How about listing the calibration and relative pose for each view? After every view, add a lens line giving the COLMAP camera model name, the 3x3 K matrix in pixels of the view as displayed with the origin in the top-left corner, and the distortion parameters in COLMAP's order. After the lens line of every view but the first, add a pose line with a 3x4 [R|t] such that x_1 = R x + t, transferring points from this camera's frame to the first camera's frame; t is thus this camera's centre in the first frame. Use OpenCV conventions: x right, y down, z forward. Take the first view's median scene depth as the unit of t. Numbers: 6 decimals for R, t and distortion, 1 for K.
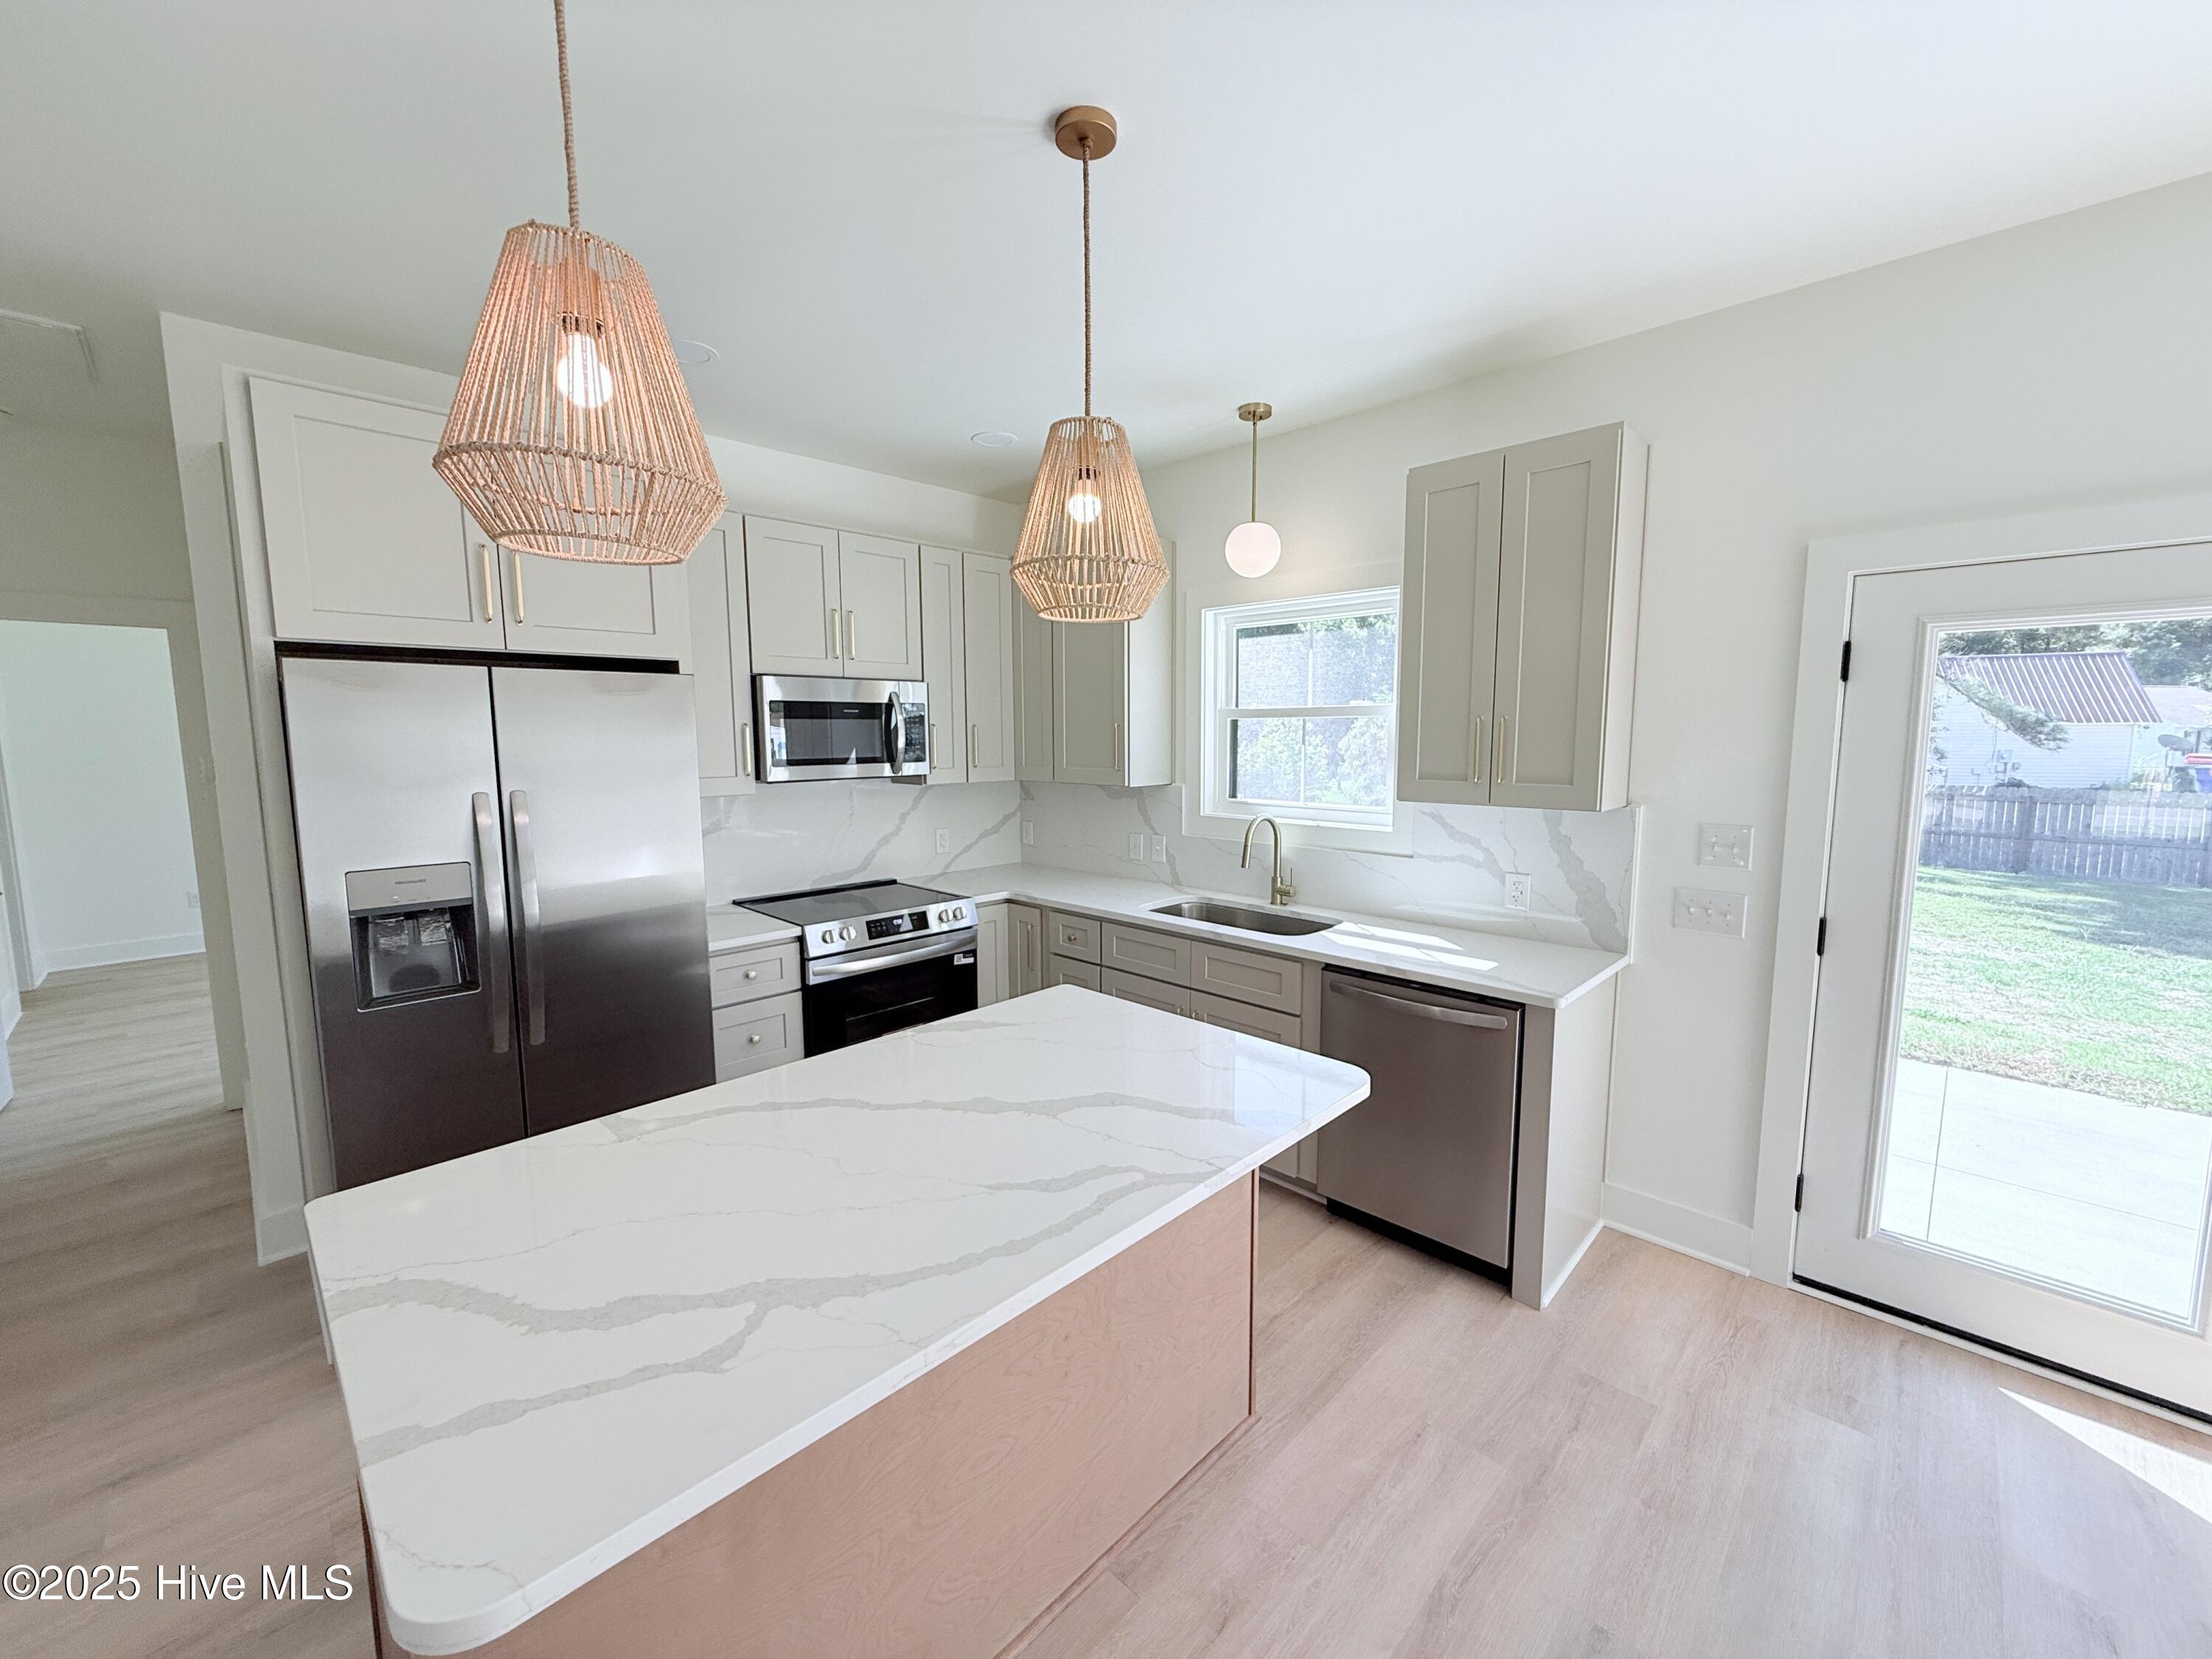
lens RADIAL K [[879.6, 0, 1111.7], [0, 879.6, 822.4], [0, 0, 1]] dist [-0.000242, 0.000802]
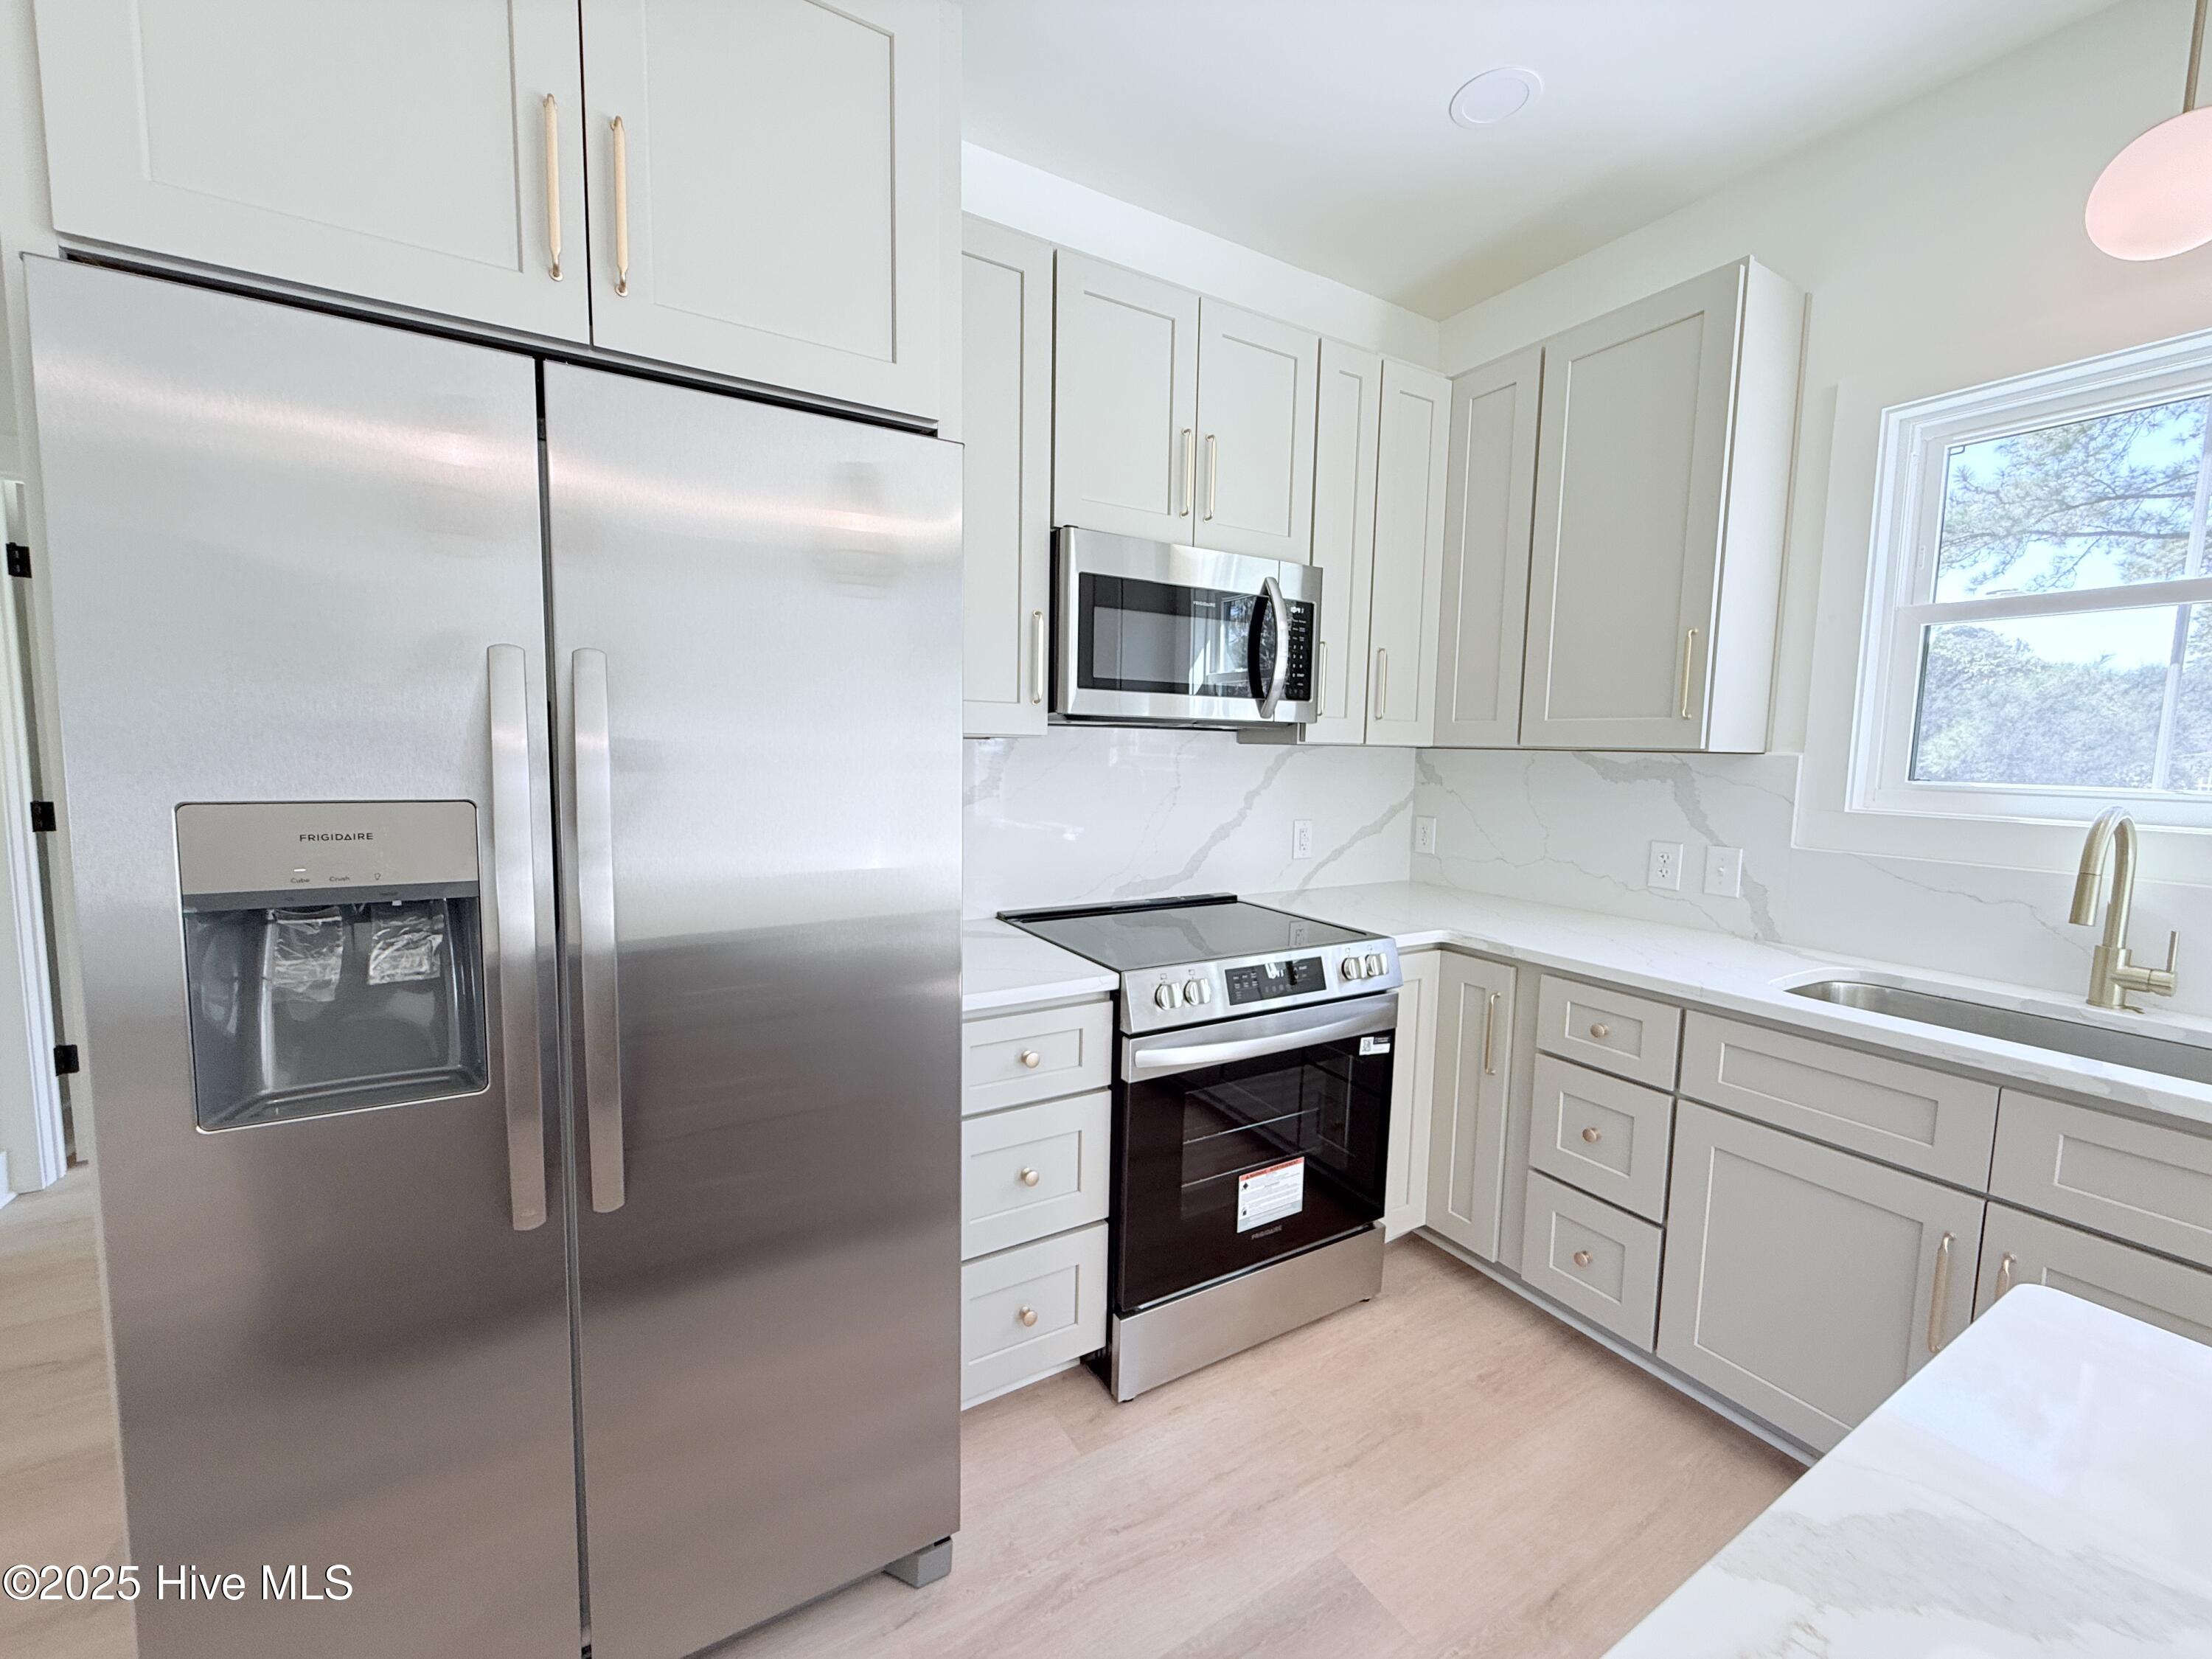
lens RADIAL K [[879.6, 0, 1102.6], [0, 879.6, 828.6], [0, 0, 1]] dist [-0.000242, 0.000802]
pose [[0.962239, 0.045477, -0.268381, -0.197235], [-0.049138, 0.998768, -0.006937, 0.029932], [0.267735, 0.019863, 0.963288, 0.421999]]
